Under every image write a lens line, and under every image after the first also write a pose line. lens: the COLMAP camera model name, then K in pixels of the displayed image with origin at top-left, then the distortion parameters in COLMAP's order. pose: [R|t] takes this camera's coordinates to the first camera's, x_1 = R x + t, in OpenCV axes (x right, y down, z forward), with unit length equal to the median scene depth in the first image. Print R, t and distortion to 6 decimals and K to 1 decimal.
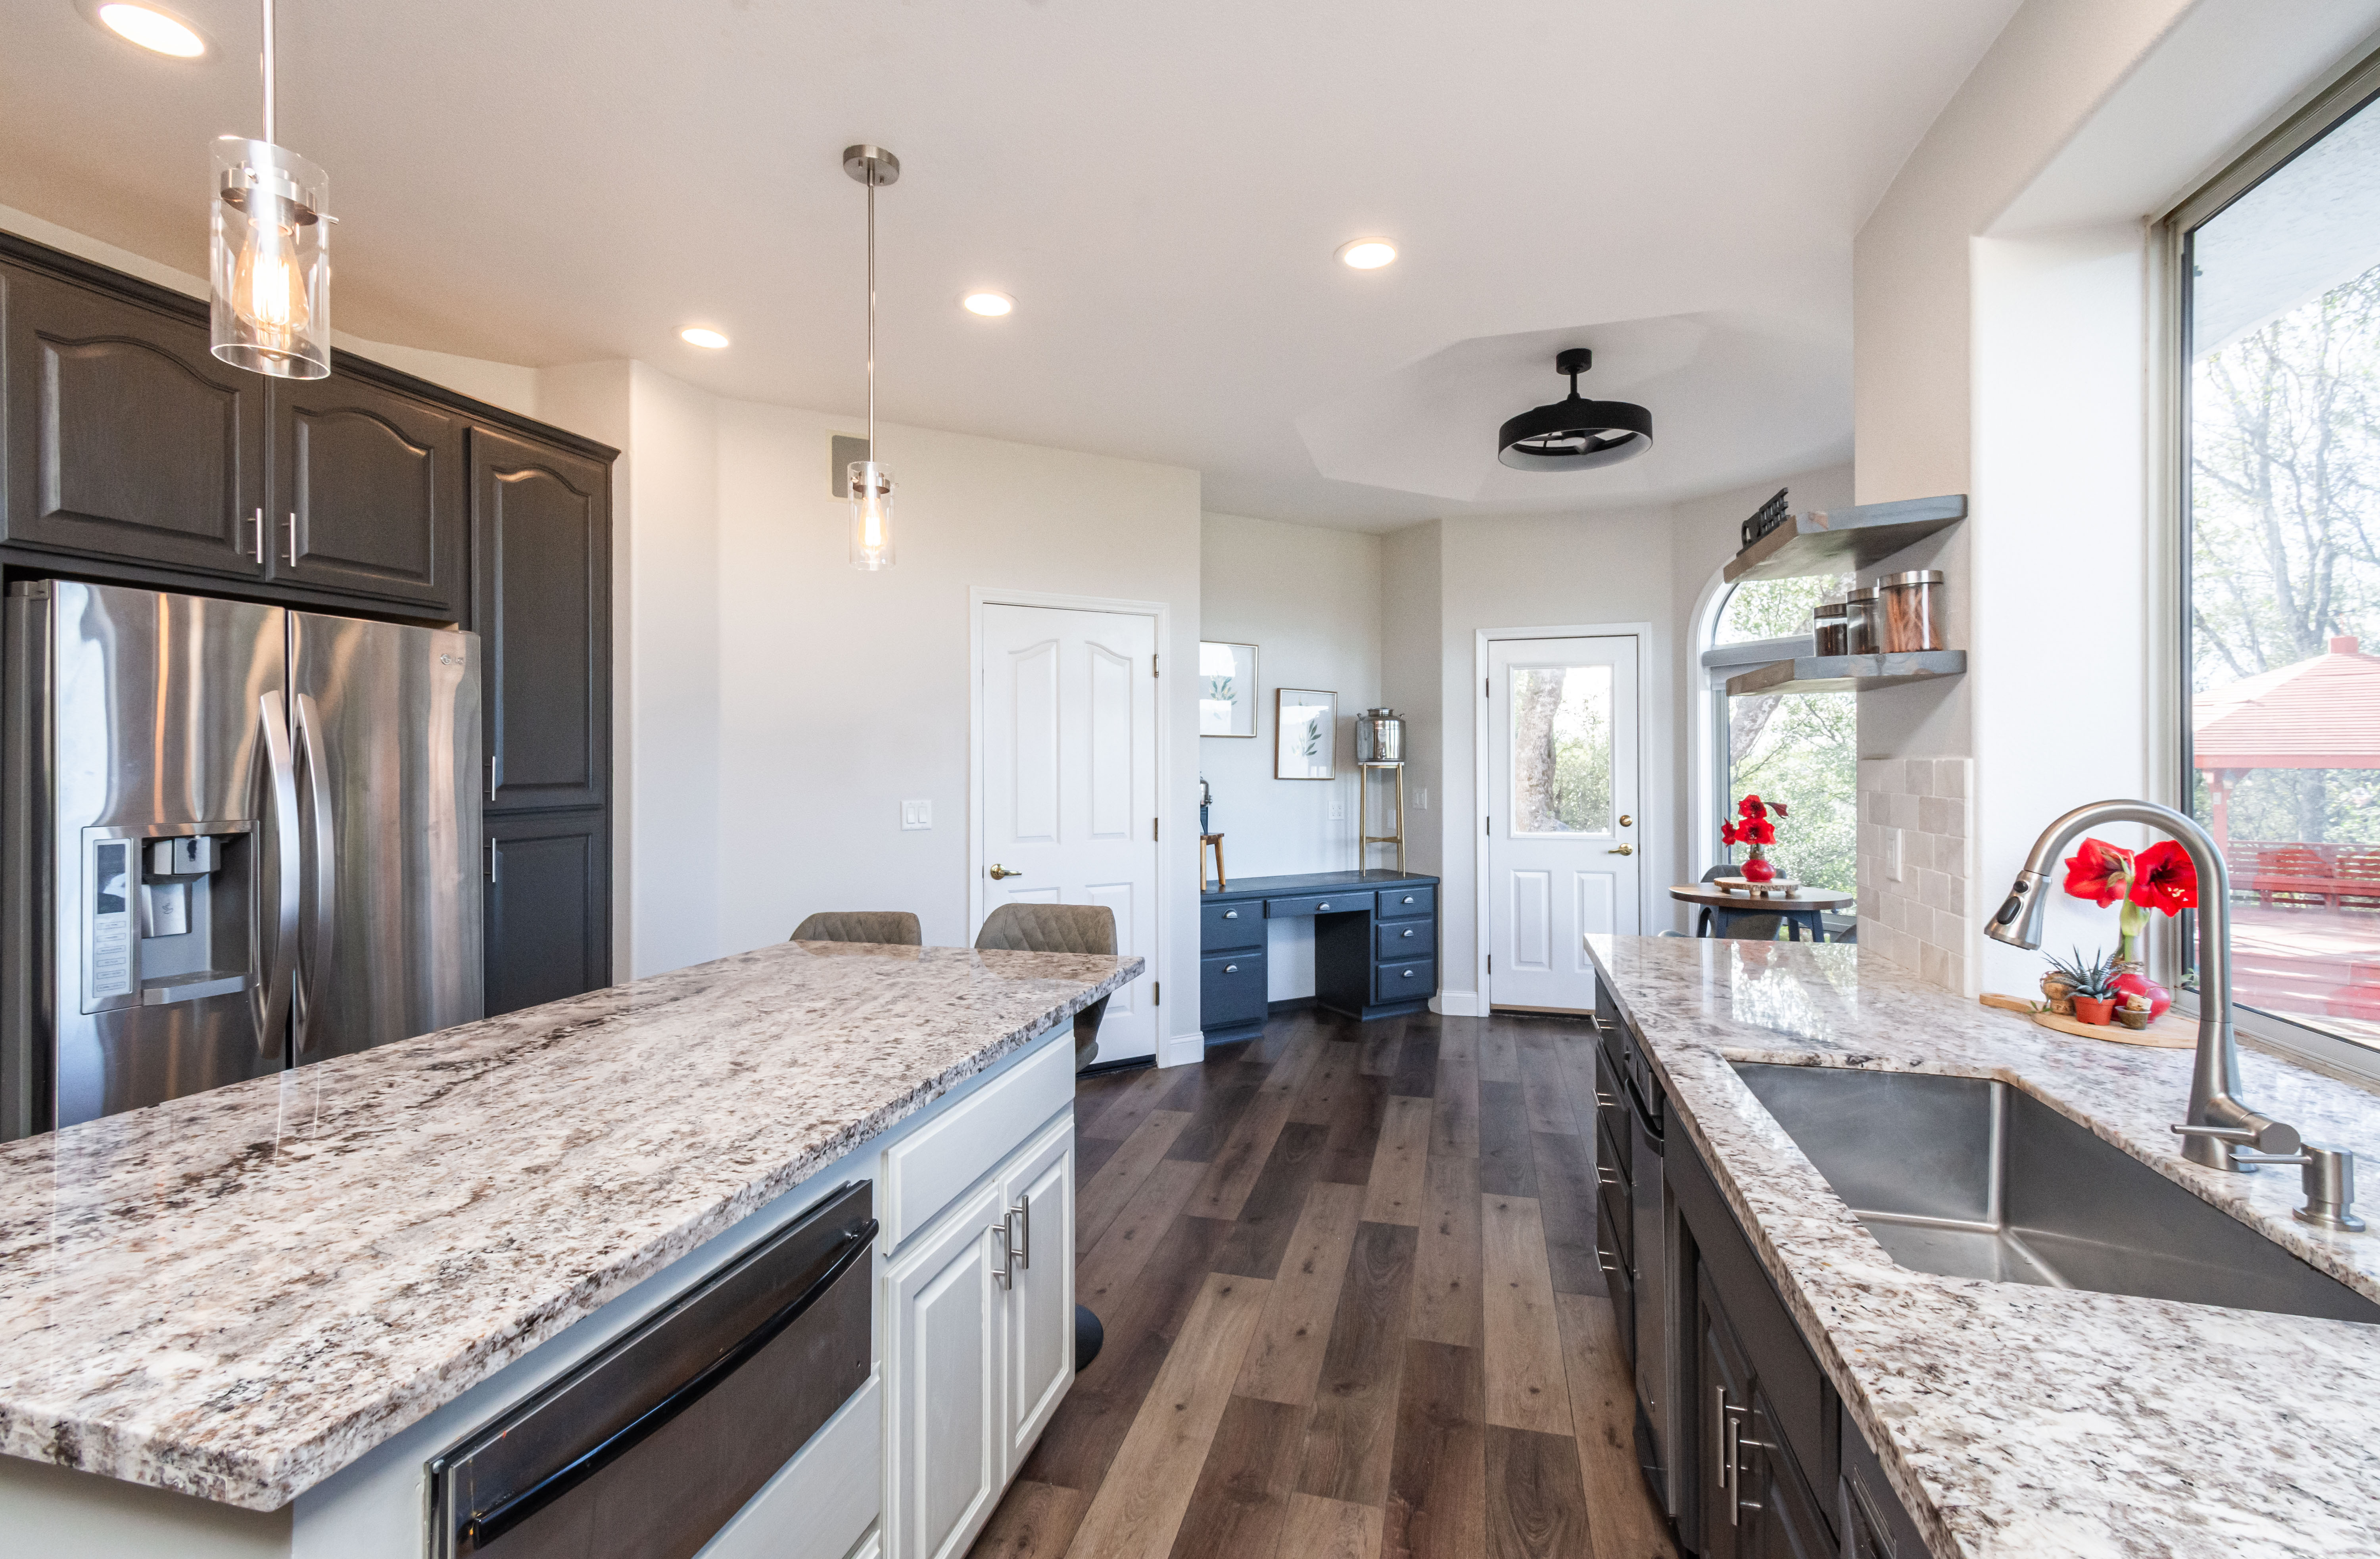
lens RADIAL K [[1032.6, 0, 1190.8], [0, 1032.6, 765.2], [0, 0, 1]] dist [0.015873, -0.004893]
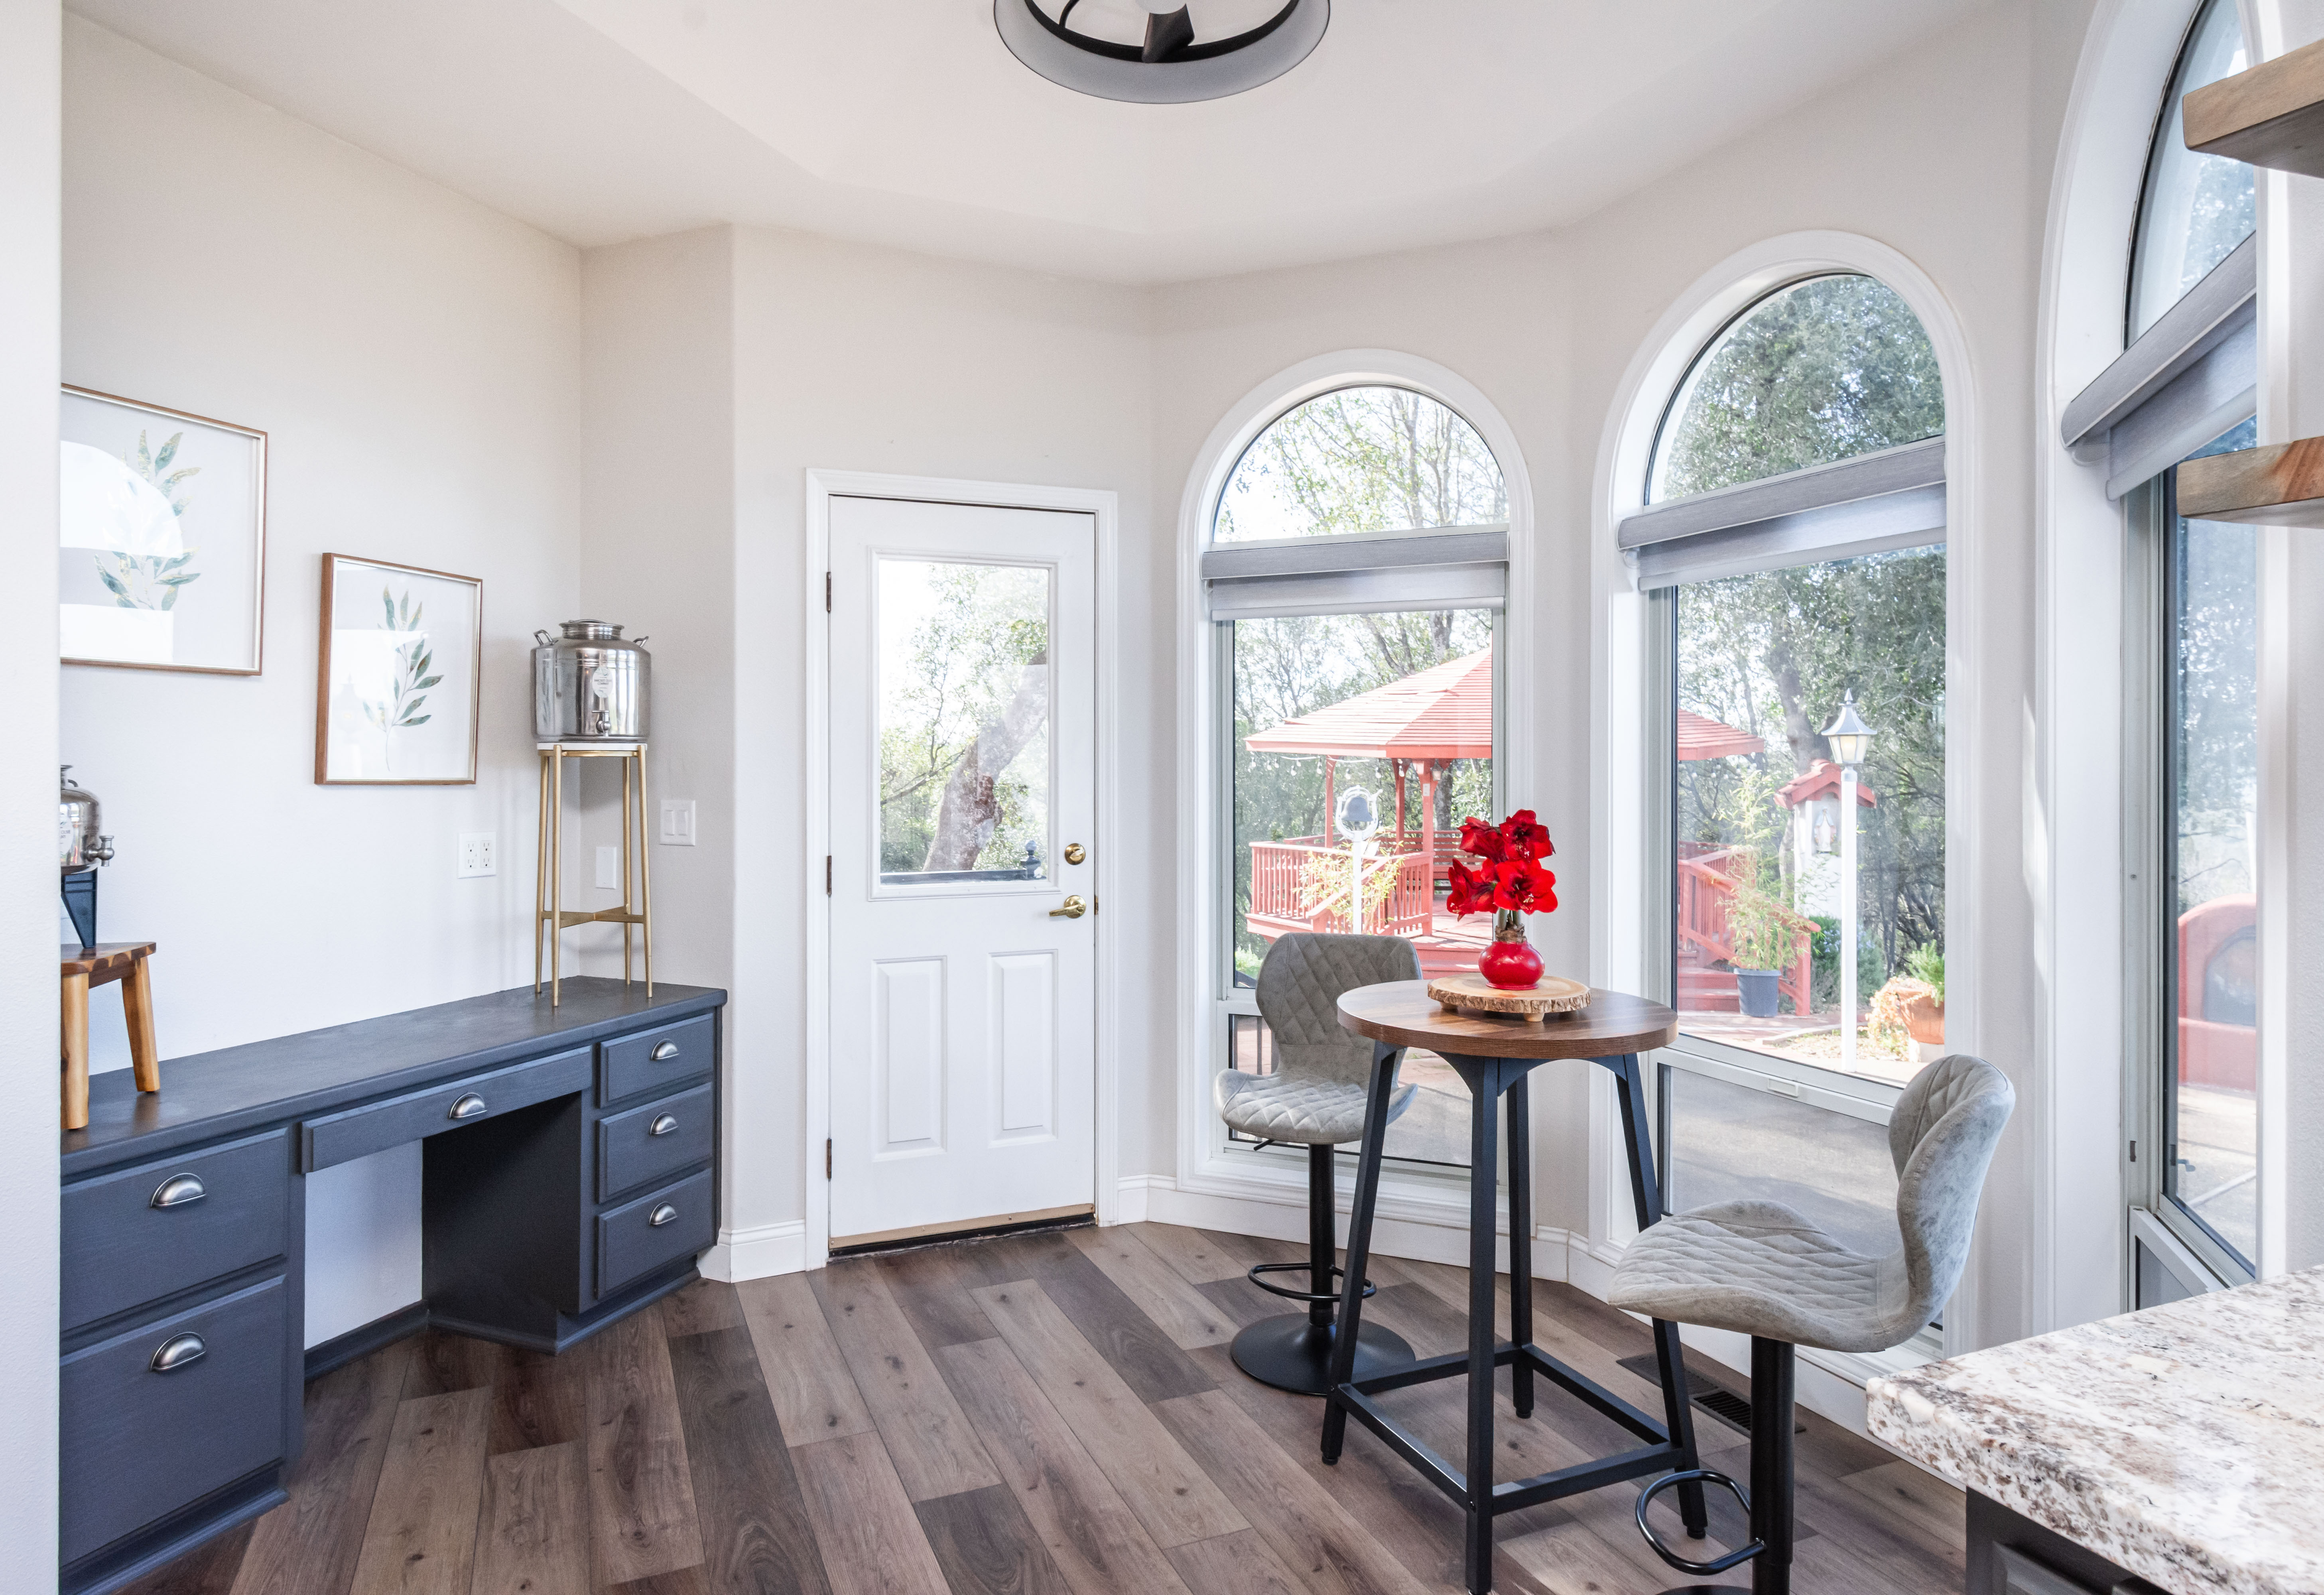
lens RADIAL K [[1326.9, 0, 1131.4], [0, 1326.9, 748.5], [0, 0, 1]] dist [-0.001987, 0.000411]
pose [[0.787903, 0.004639, 0.615781, 0.015171], [-0.001239, 0.999982, -0.005948, 0.002618], [-0.615798, 0.003923, 0.787895, 0.420790]]
